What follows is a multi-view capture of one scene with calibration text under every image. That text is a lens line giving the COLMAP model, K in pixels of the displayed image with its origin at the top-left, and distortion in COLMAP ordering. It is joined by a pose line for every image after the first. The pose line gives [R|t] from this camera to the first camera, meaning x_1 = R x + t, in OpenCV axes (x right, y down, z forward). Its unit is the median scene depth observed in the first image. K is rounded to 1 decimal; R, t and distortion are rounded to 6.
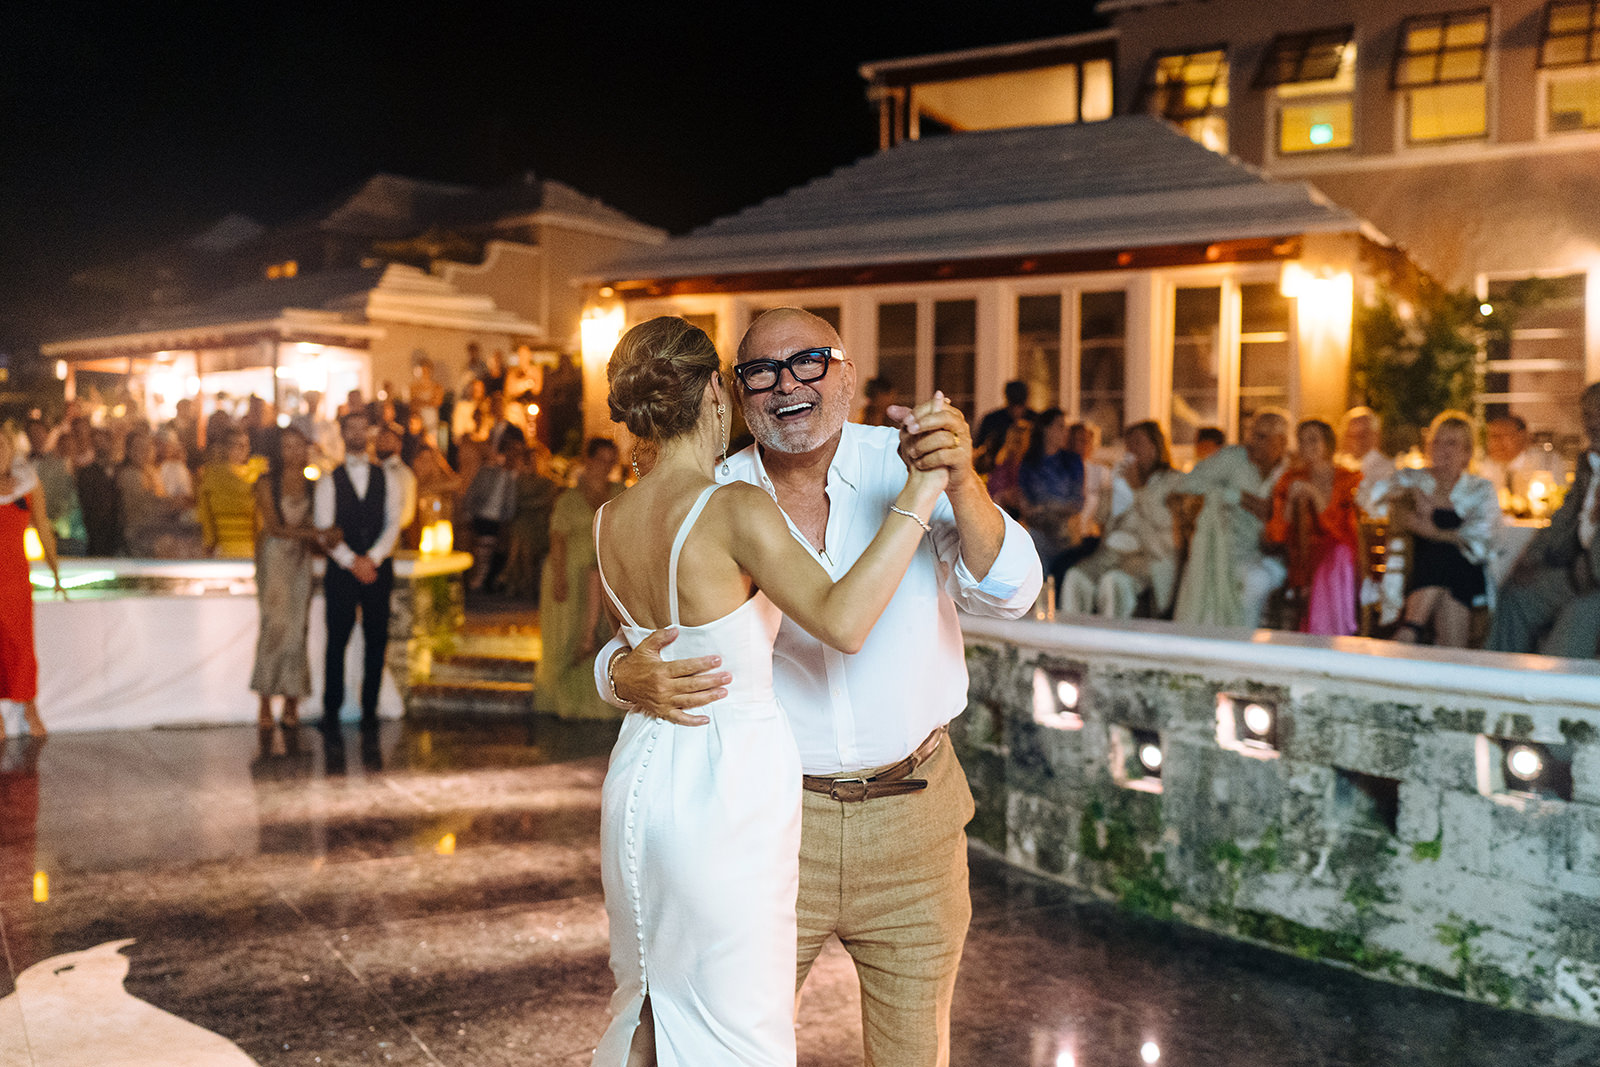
lens RADIAL K [[1589.4, 0, 800.0], [0, 1589.4, 533.5], [0, 0, 1]] dist [0.003611, 0.017258]
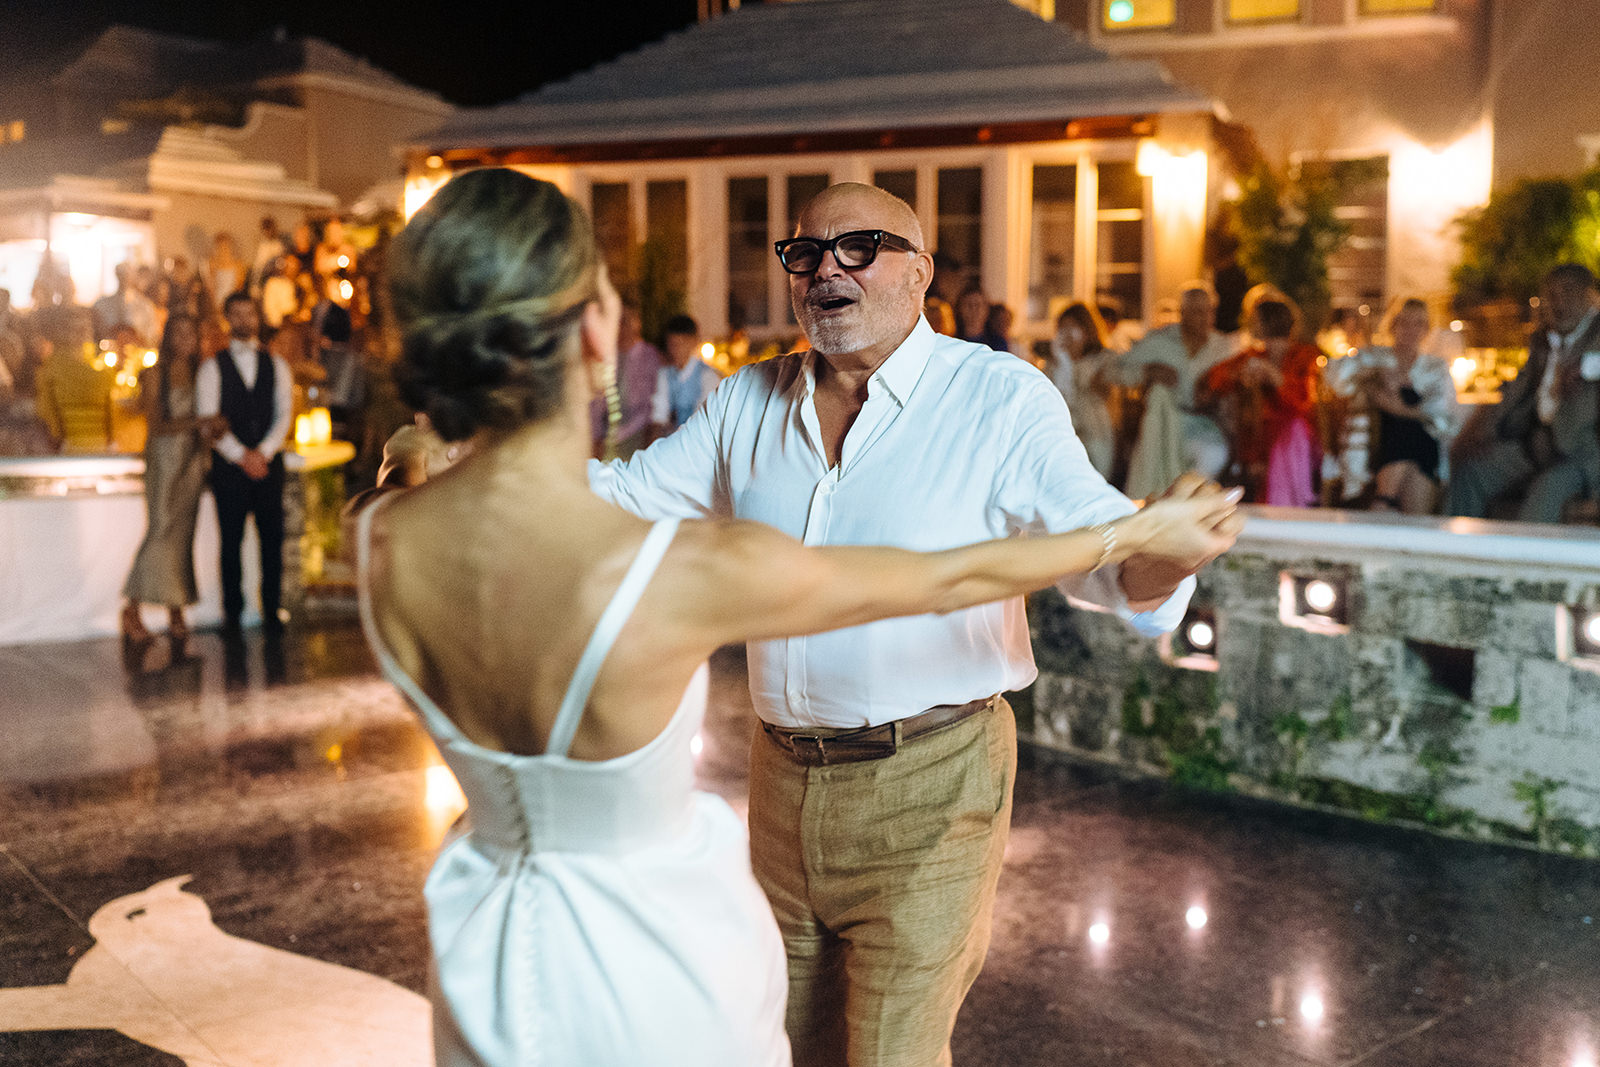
lens RADIAL K [[1589.4, 0, 800.0], [0, 1589.4, 533.5], [0, 0, 1]] dist [0.003611, 0.017258]
pose [[0.984334, -0.029139, 0.173889, -0.207573], [0.015308, 0.996649, 0.080356, -0.011000], [-0.175648, -0.076435, 0.981481, 0.043656]]
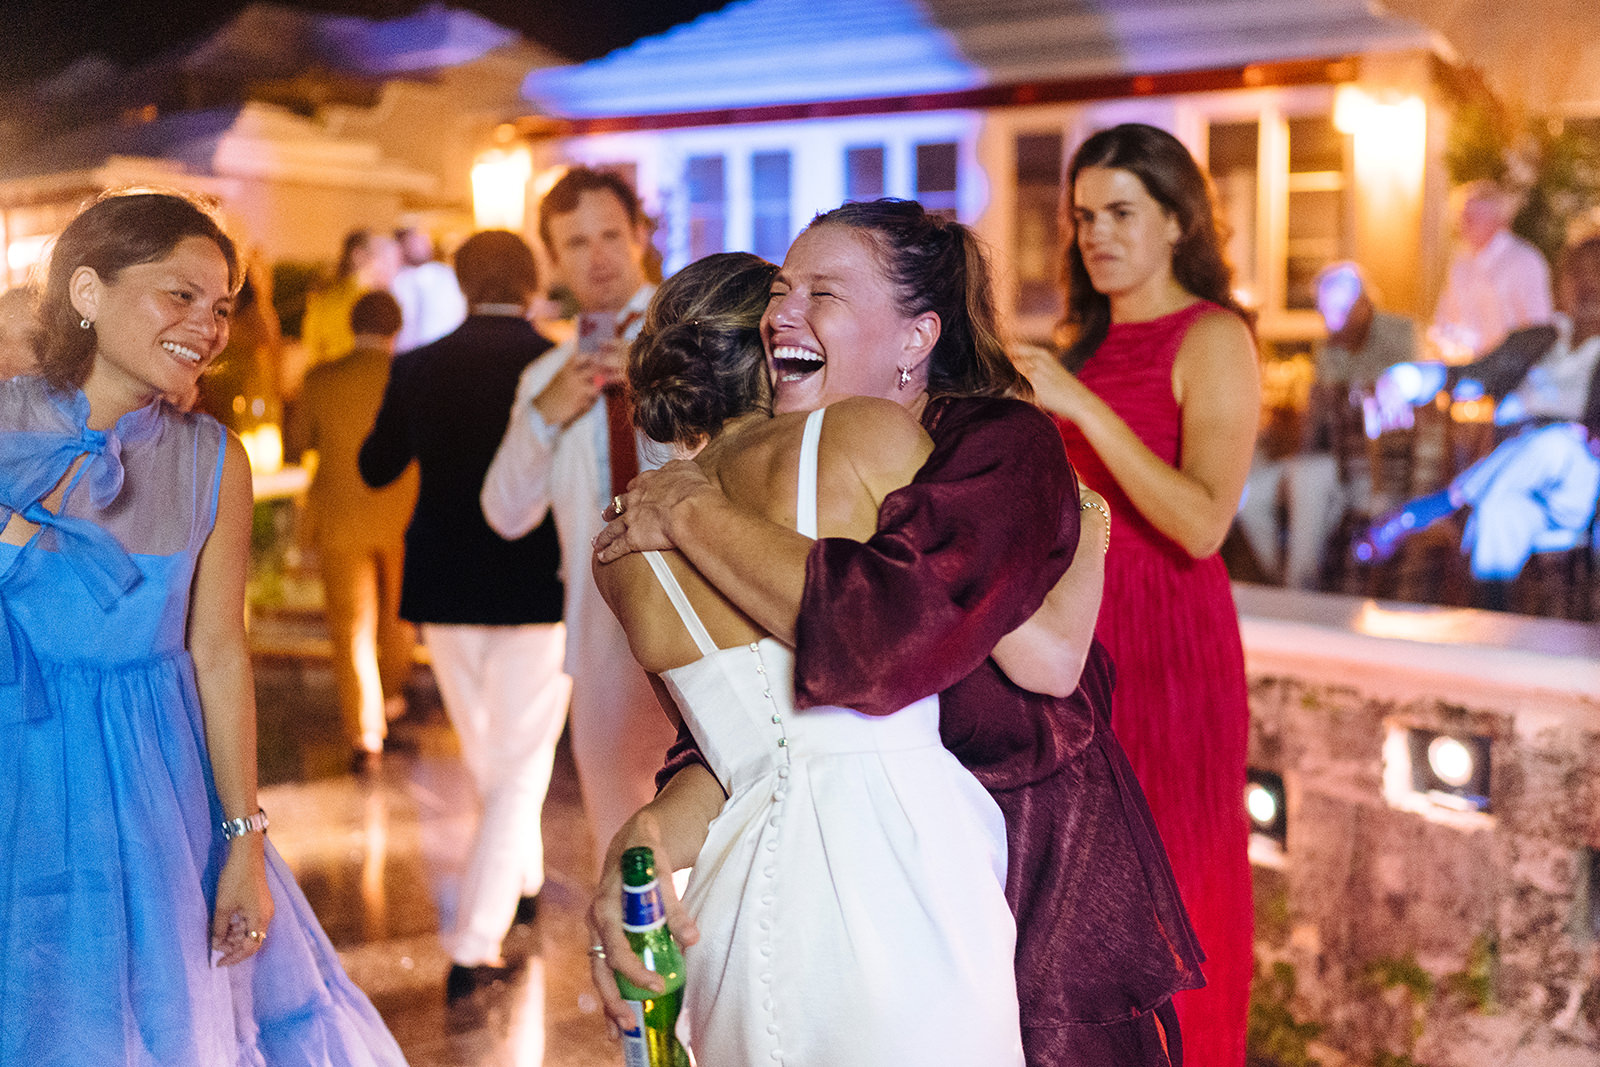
lens RADIAL K [[1665.9, 0, 903.0], [0, 1665.9, 505.3], [0, 0, 1]] dist [0.022907, 0.007799]
pose [[0.996694, -0.018899, 0.079014, 0.024182], [0.014509, 0.998338, 0.055769, -0.020035], [-0.079936, -0.054439, 0.995312, 0.348652]]
